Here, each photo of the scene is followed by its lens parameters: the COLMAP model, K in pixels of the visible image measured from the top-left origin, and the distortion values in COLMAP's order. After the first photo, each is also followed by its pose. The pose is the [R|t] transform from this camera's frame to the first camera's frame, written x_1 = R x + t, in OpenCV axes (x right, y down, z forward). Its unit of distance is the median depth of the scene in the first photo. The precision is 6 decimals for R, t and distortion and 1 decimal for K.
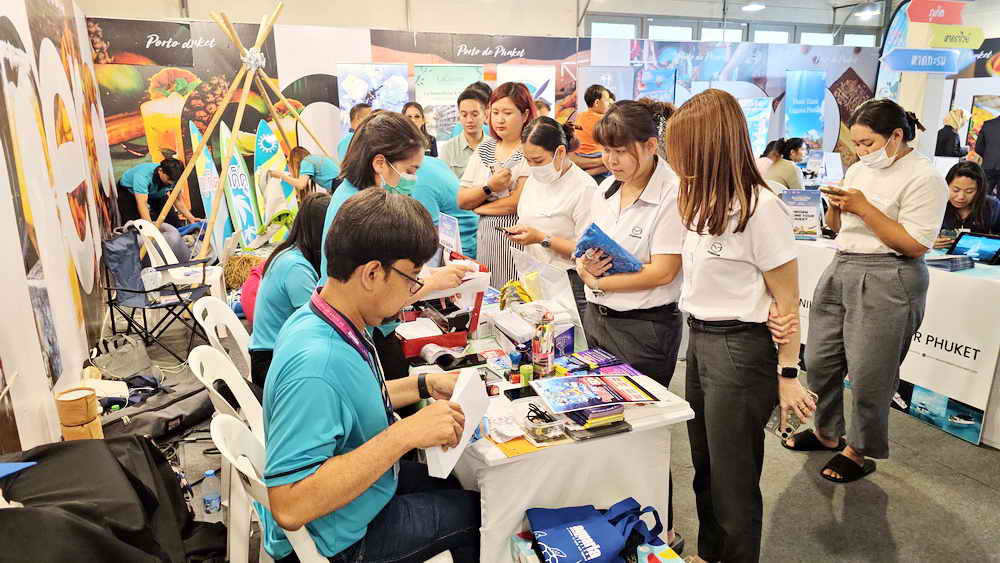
lens RADIAL K [[669.8, 0, 500.0], [0, 669.8, 281.5], [0, 0, 1]] dist [0.034588, -0.040141]
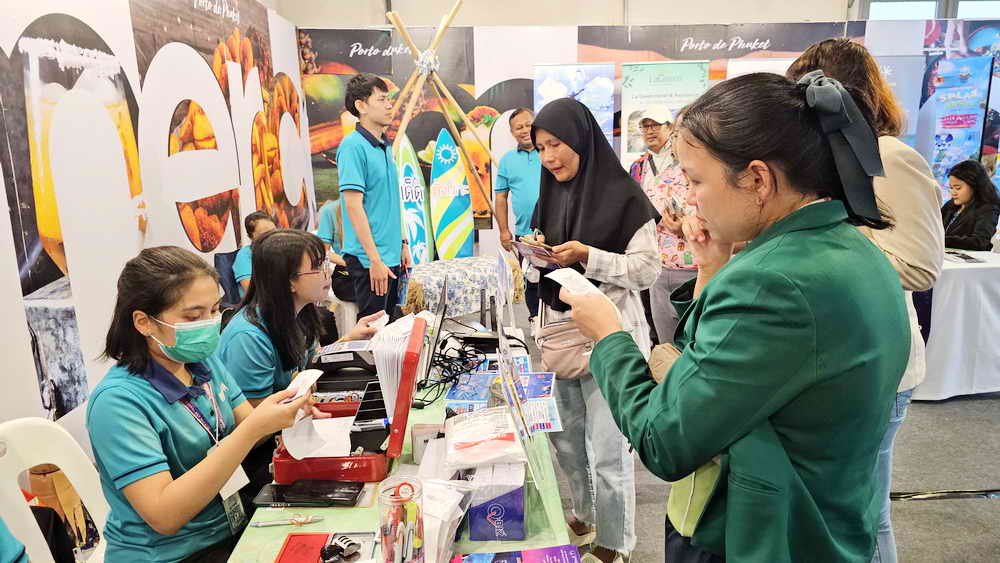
lens RADIAL K [[698.2, 0, 500.0], [0, 698.2, 281.5], [0, 0, 1]] dist [0.038877, -0.043586]
pose [[0.925805, 0.076604, -0.370157, 0.080550], [-0.085504, 0.996308, -0.007670, -0.025848], [0.368203, 0.038750, 0.928937, 0.124891]]
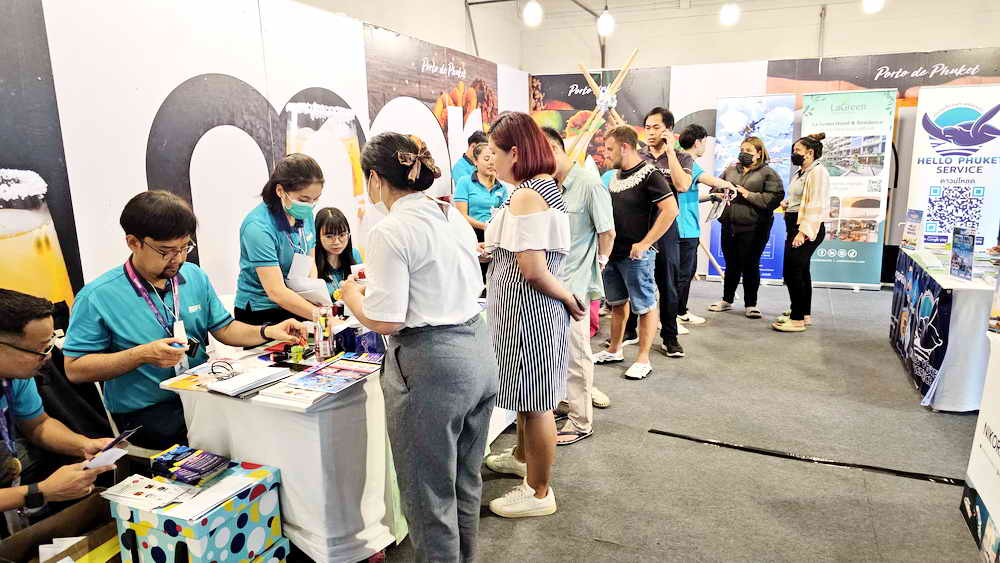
lens RADIAL K [[669.8, 0, 500.0], [0, 669.8, 281.5], [0, 0, 1]] dist [0.034588, -0.040141]
pose [[0.672521, 0.139820, -0.726750, 0.302435], [-0.176752, 0.983919, 0.025733, -0.021102], [0.718661, 0.111149, 0.686420, 0.099020]]
